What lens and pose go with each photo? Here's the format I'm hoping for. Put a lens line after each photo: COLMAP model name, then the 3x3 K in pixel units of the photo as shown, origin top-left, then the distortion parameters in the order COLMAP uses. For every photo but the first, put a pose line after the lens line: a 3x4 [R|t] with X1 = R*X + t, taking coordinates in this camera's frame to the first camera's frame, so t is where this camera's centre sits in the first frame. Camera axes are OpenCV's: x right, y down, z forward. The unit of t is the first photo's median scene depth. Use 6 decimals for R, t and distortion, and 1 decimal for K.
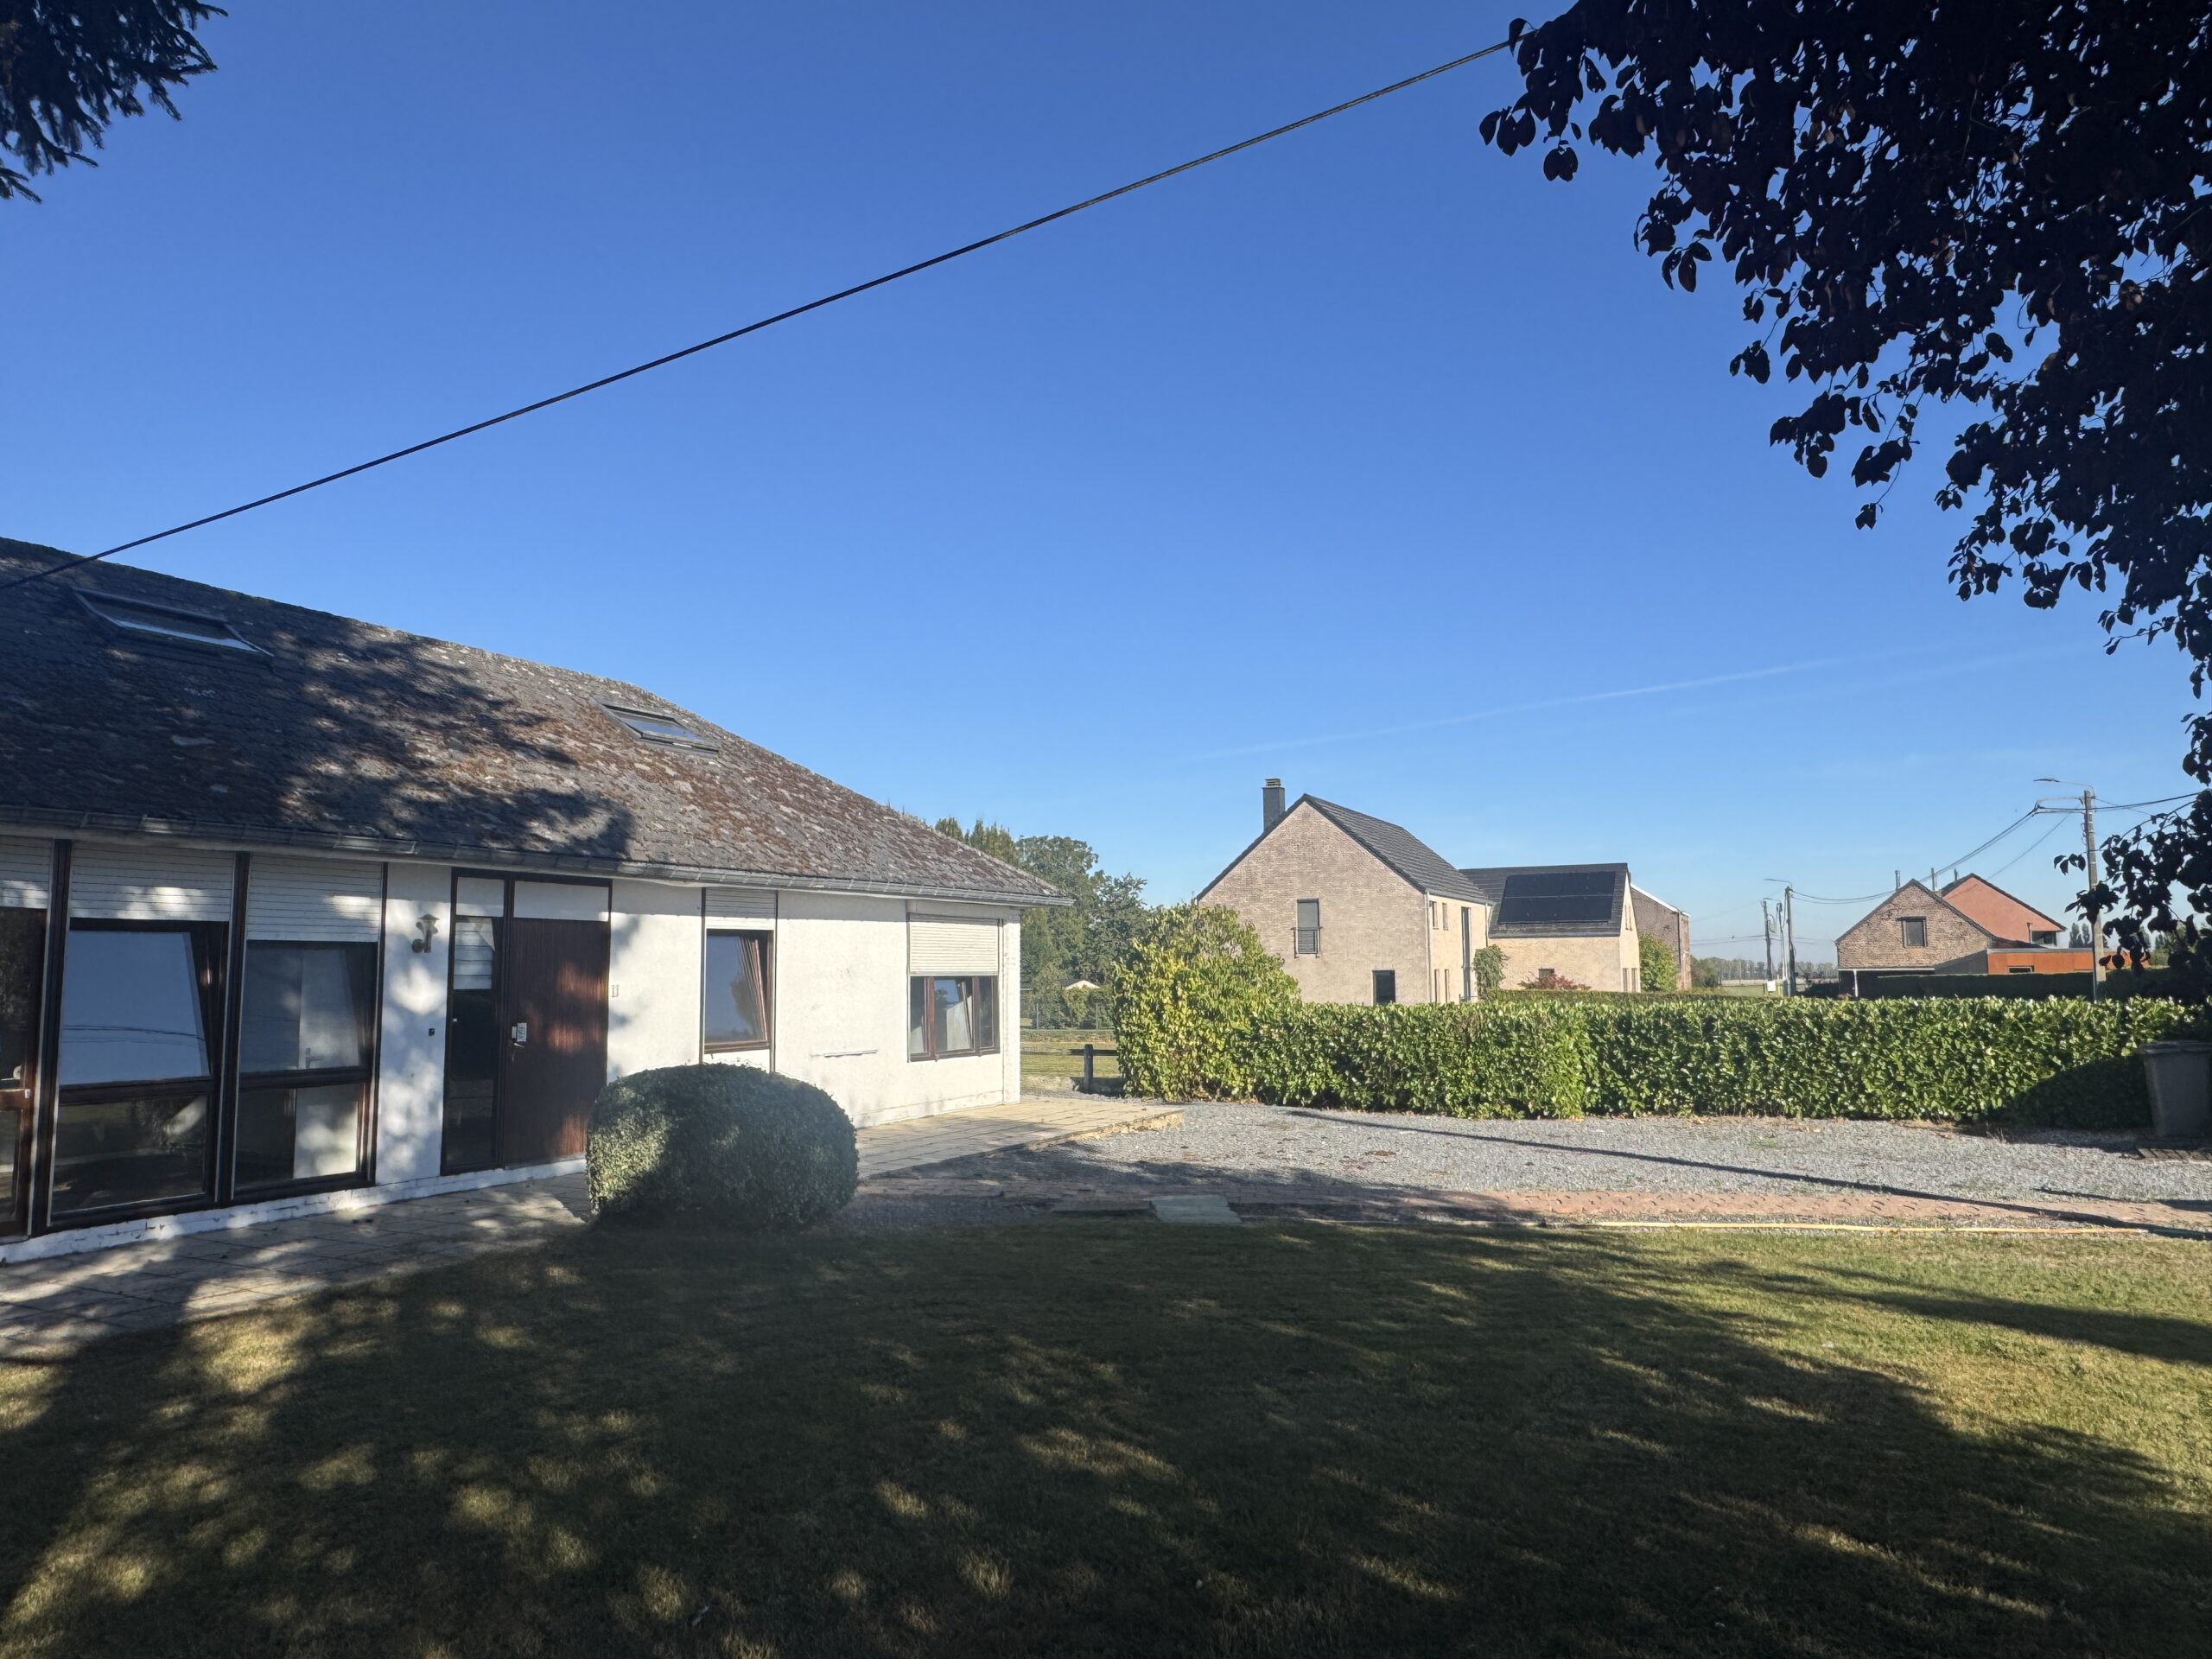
lens RADIAL K [[1502.8, 0, 1111.7], [0, 1502.8, 834.9], [0, 0, 1]] dist [-0.038244, 0.001477]
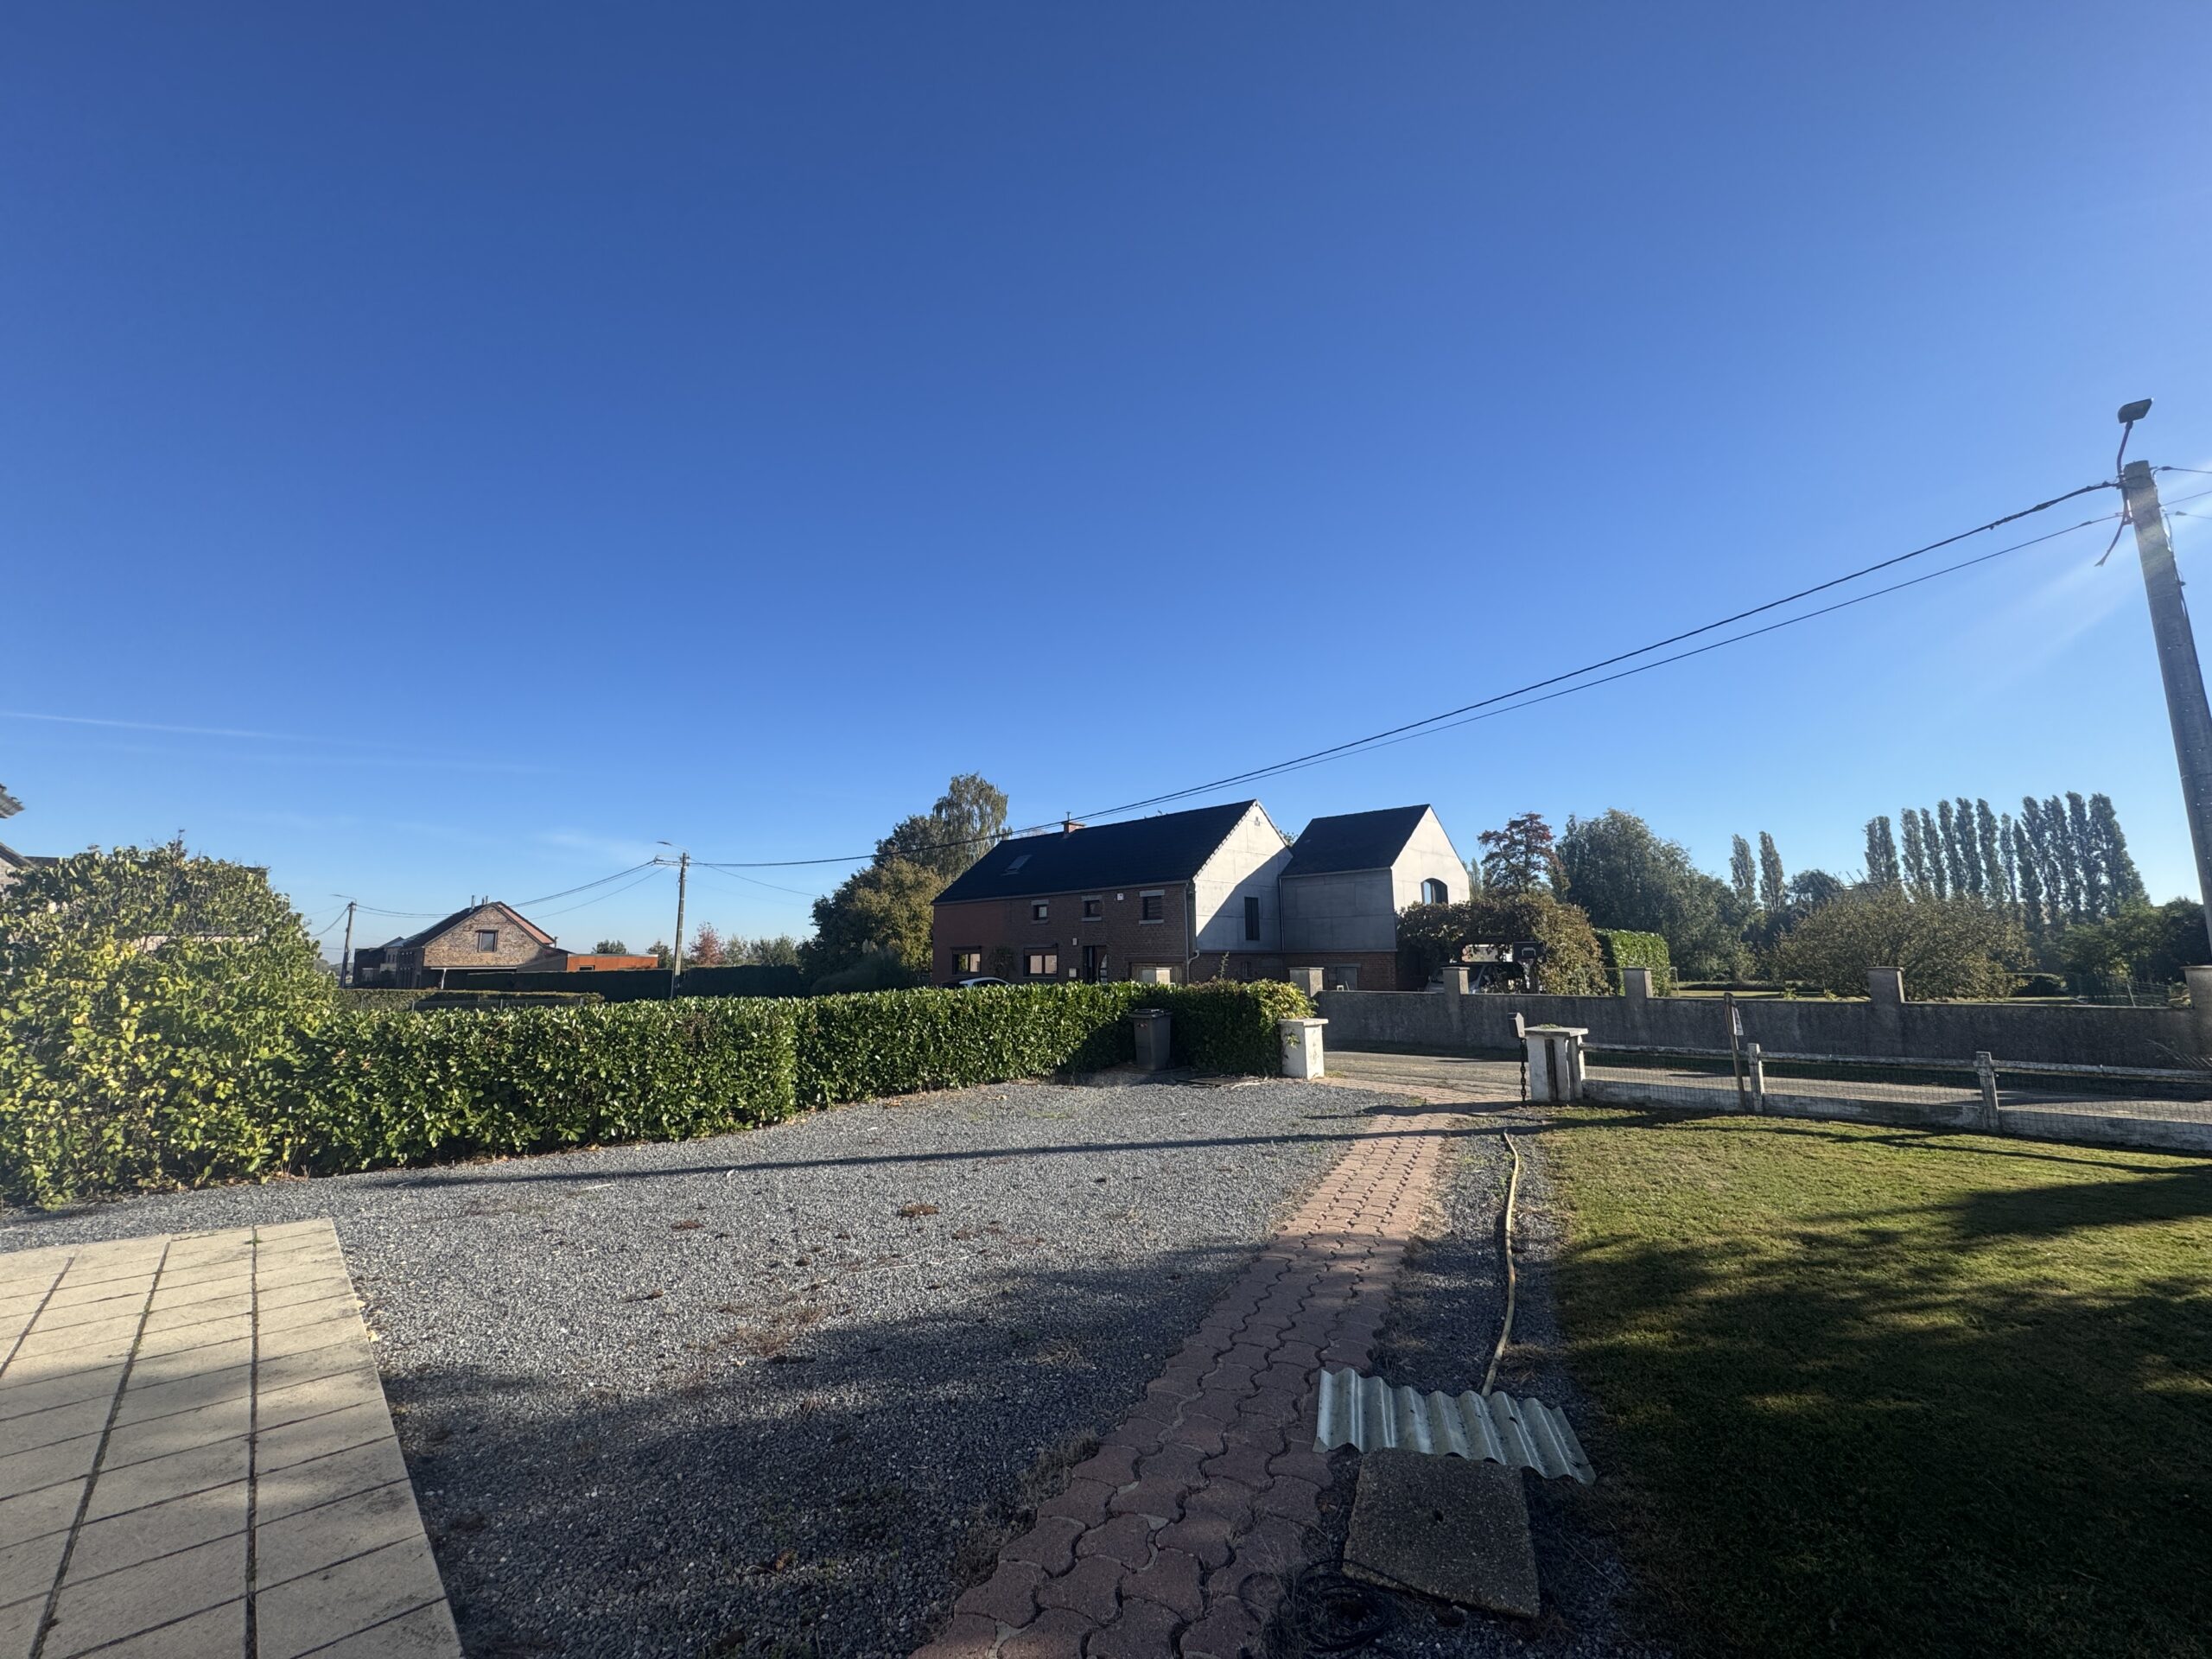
lens RADIAL K [[878.9, 0, 1122.4], [0, 878.9, 831.7], [0, 0, 1]] dist [-0.005673, -0.000066]
pose [[0.276740, 0.145427, 0.949877, -0.182792], [-0.082101, 0.988446, -0.127412, 0.056677], [-0.957431, -0.042726, 0.285482, 0.598155]]
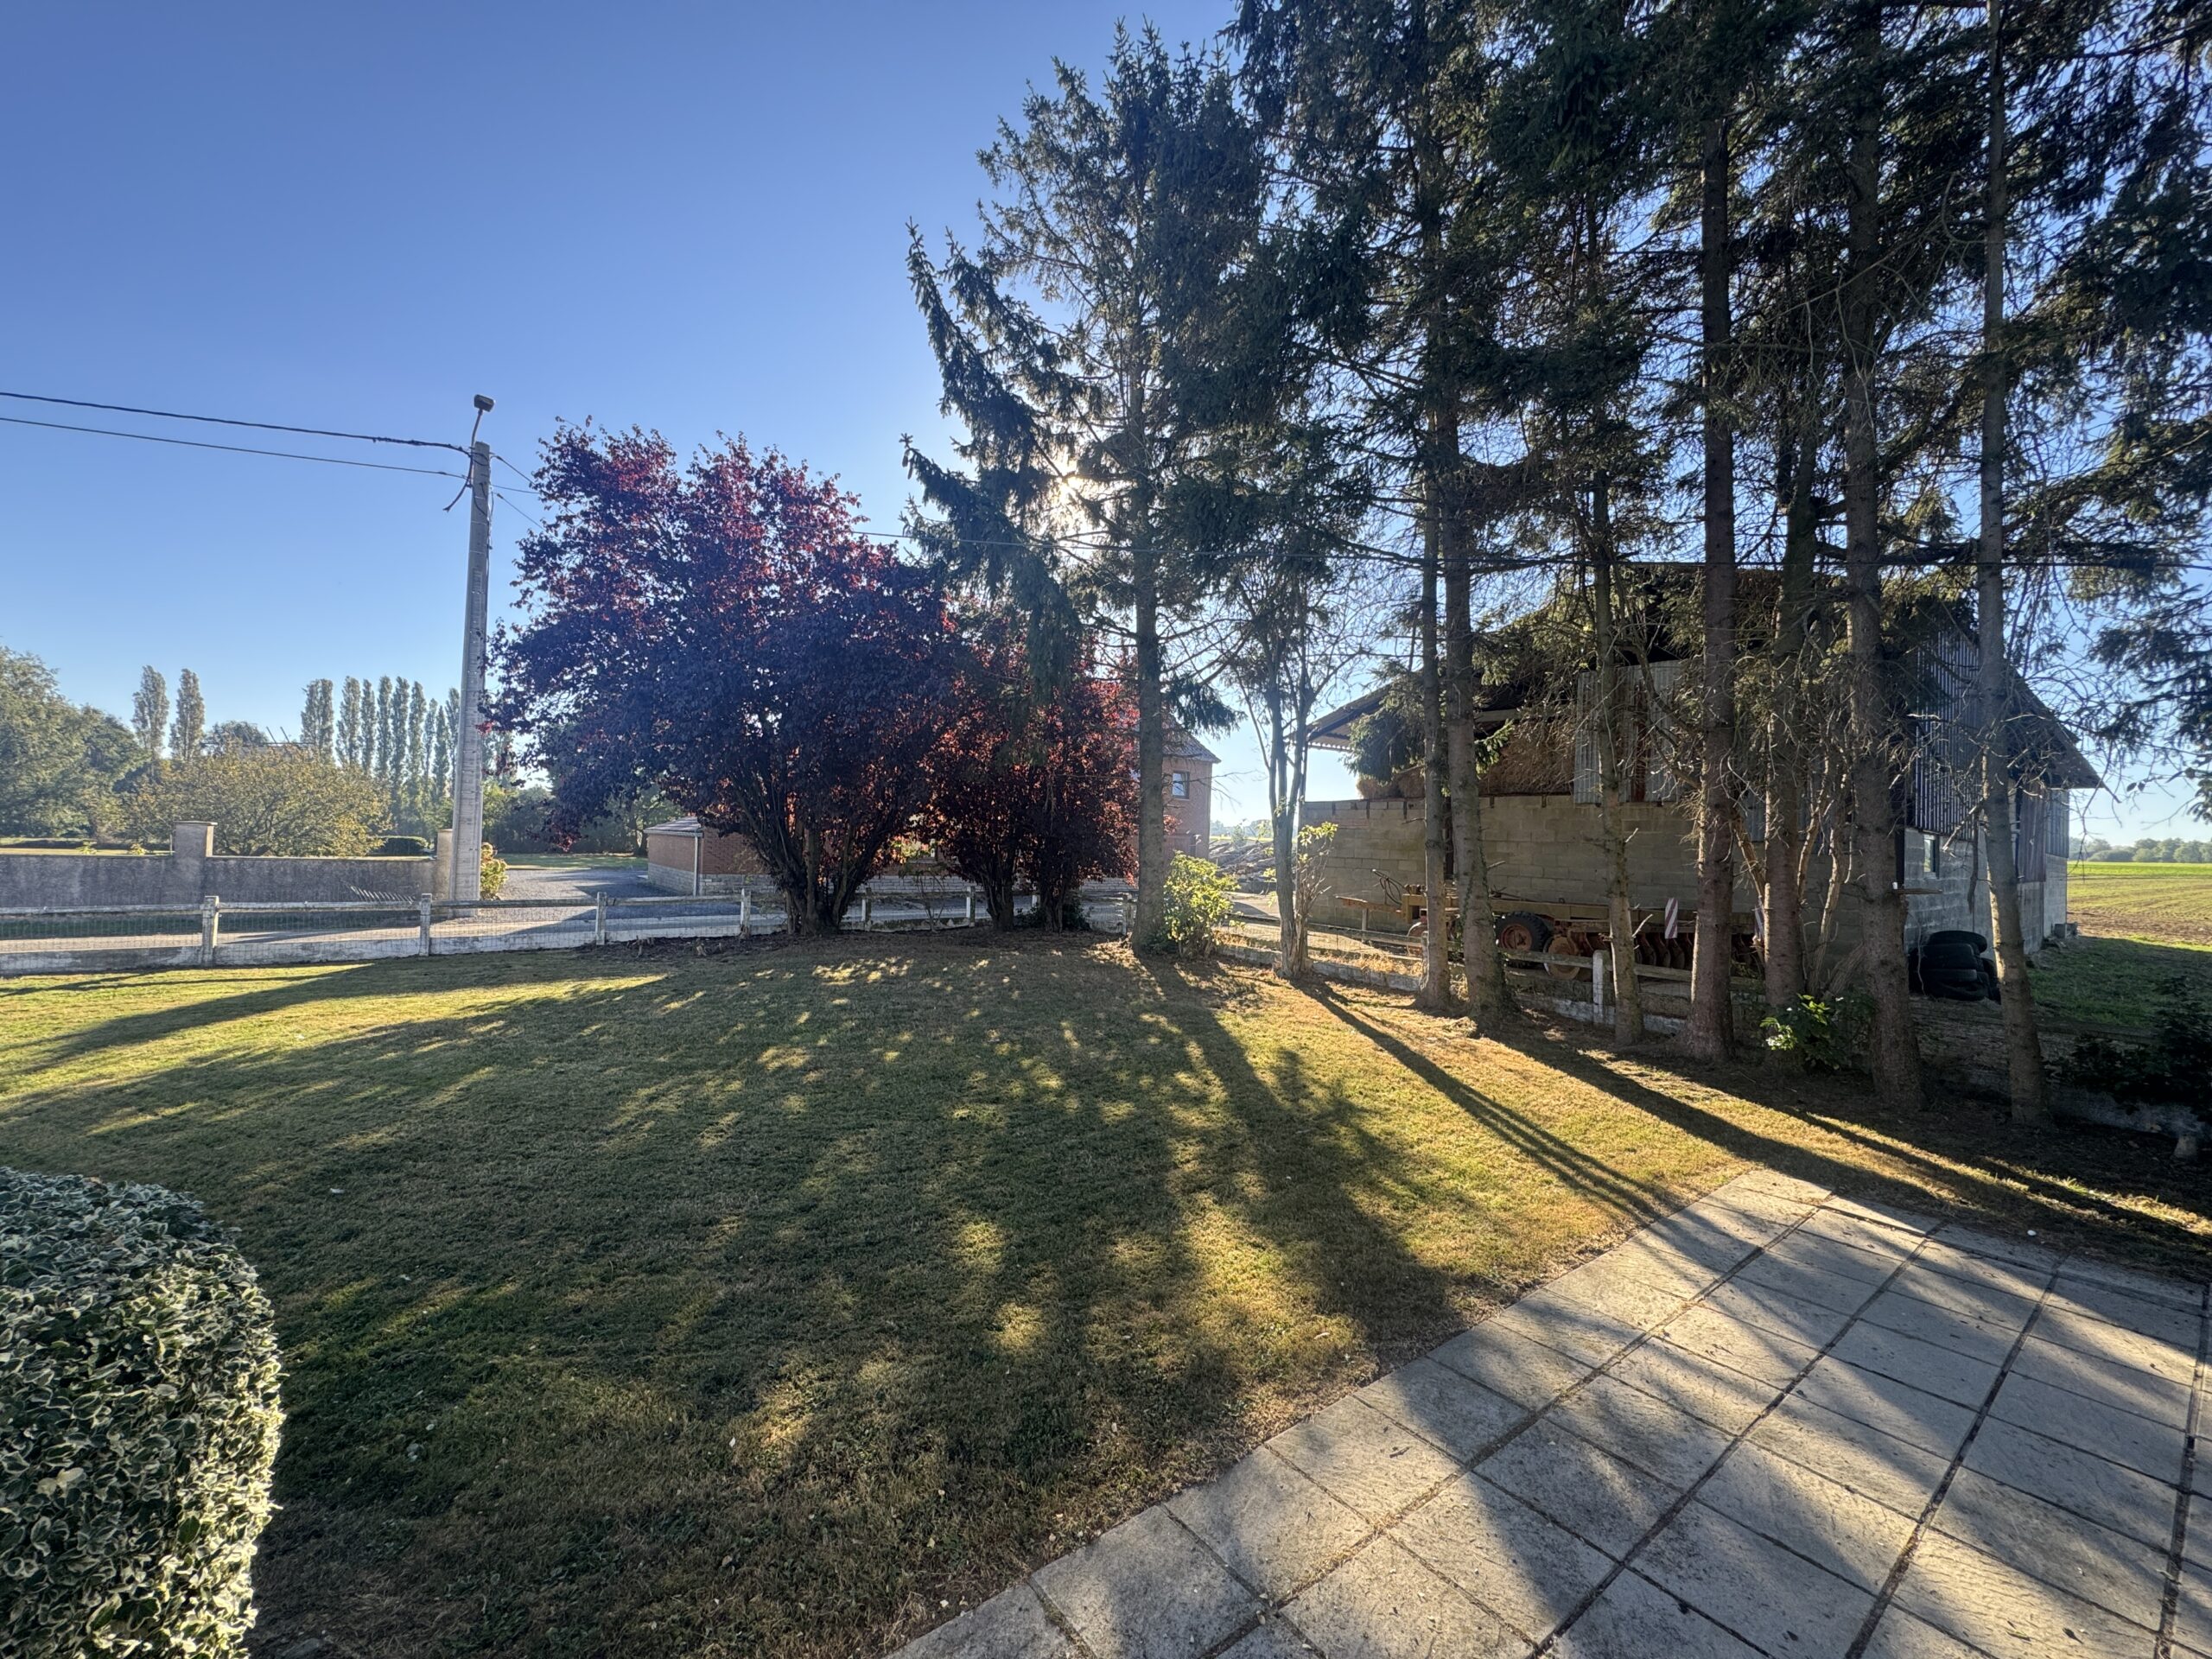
lens RADIAL K [[878.9, 0, 1111.3], [0, 878.9, 828.1], [0, 0, 1]] dist [-0.005673, -0.000066]
pose [[-0.915121, -0.017614, 0.402795, -0.261932], [-0.066677, 0.991900, -0.108111, 0.056349], [-0.397629, -0.125792, -0.908883, 0.561852]]
